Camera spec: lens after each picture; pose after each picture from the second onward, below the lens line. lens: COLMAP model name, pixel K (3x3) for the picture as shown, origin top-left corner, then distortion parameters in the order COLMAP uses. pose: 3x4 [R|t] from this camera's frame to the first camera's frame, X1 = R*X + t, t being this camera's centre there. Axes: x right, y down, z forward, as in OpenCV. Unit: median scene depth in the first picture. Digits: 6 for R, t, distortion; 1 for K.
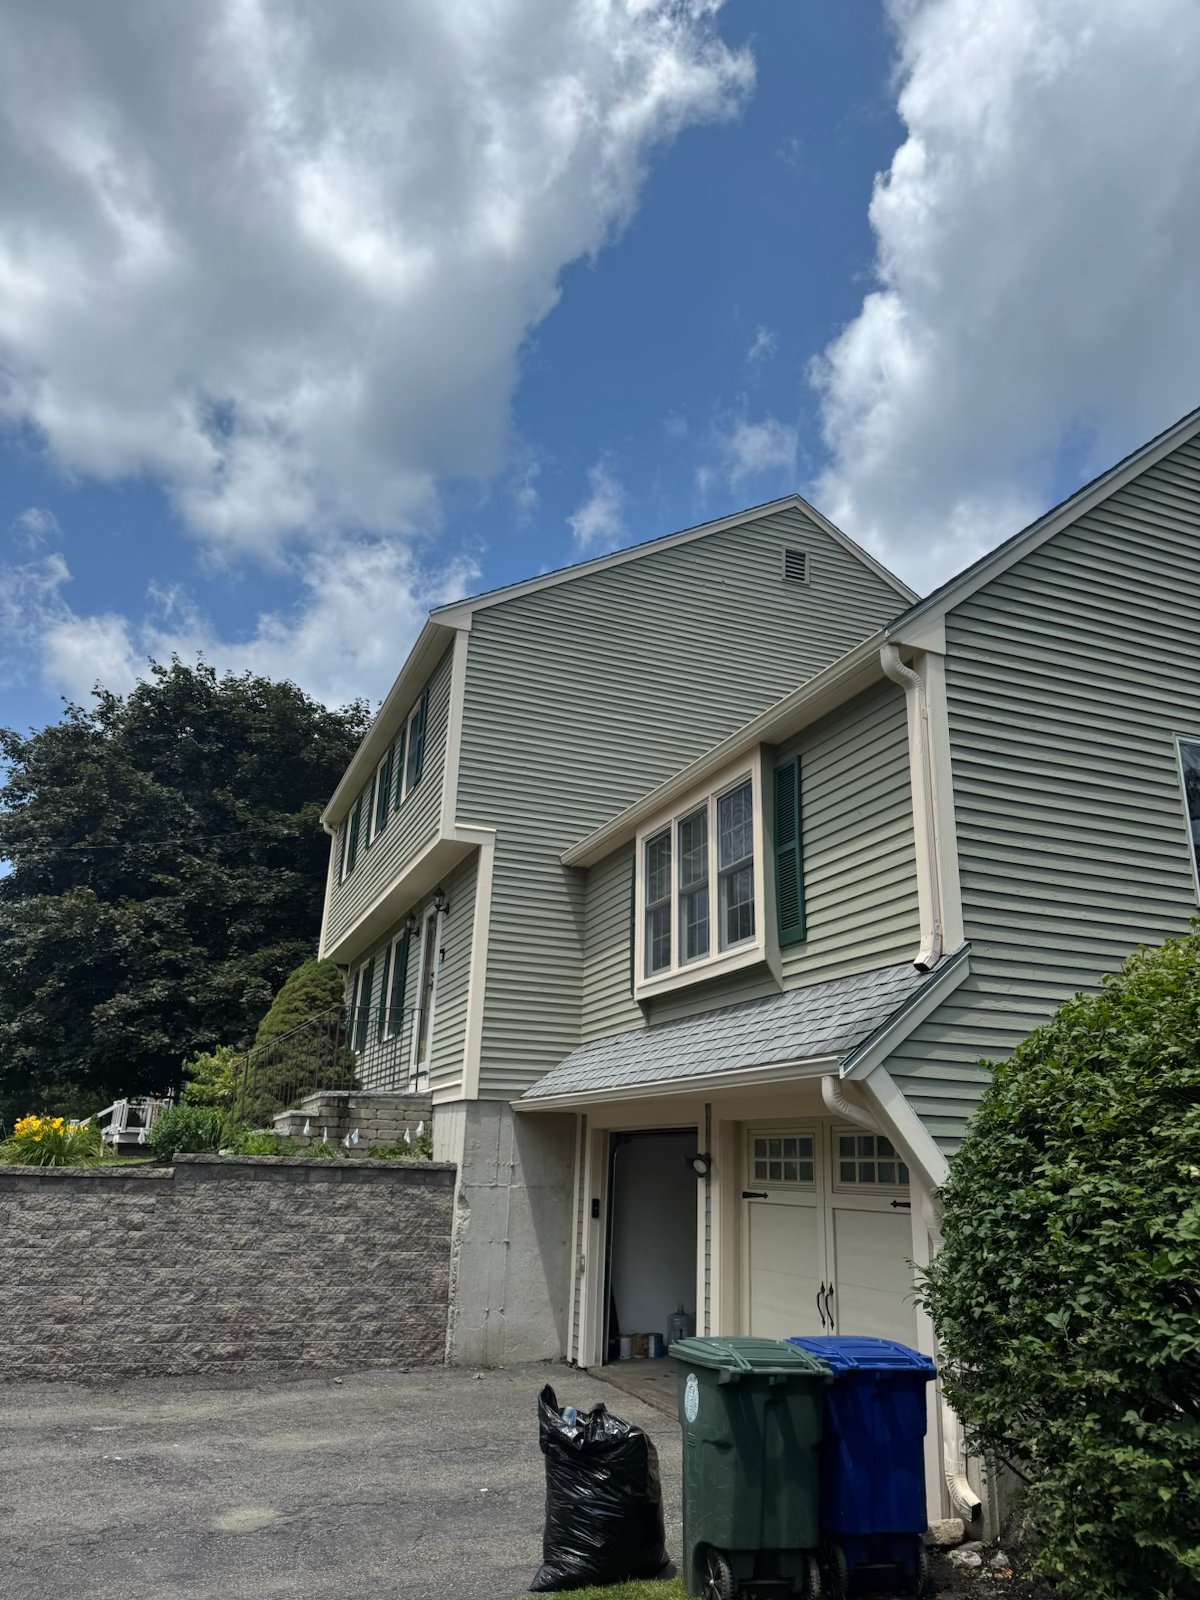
lens RADIAL K [[1095.8, 0, 603.7], [0, 1095.8, 750.4], [0, 0, 1]] dist [-0.095116, 0.054802]
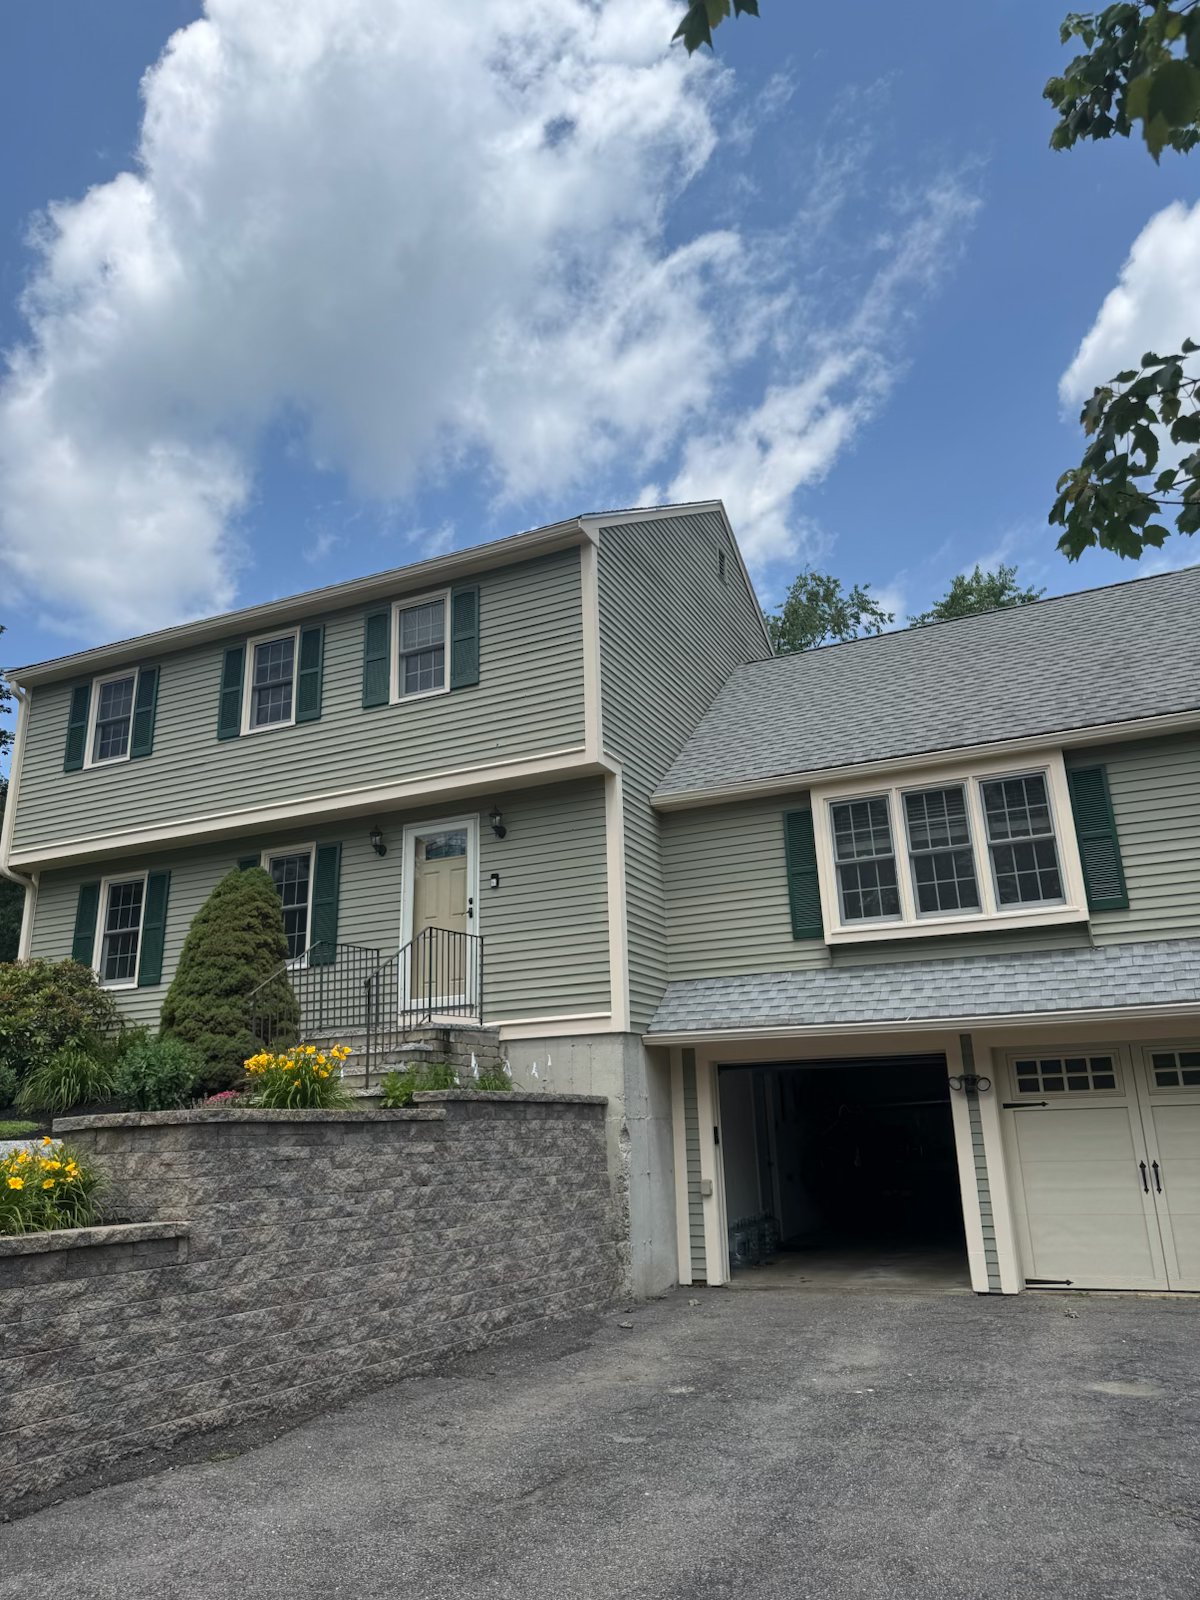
lens RADIAL K [[1134.5, 0, 600.0], [0, 1134.5, 800.0], [0, 0, 1]] dist [0.039734, -0.076069]
pose [[0.733908, 0.158513, 0.660495, -0.977390], [-0.204597, 0.978817, -0.007569, 0.149934], [-0.647703, -0.129580, 0.750792, 0.314998]]
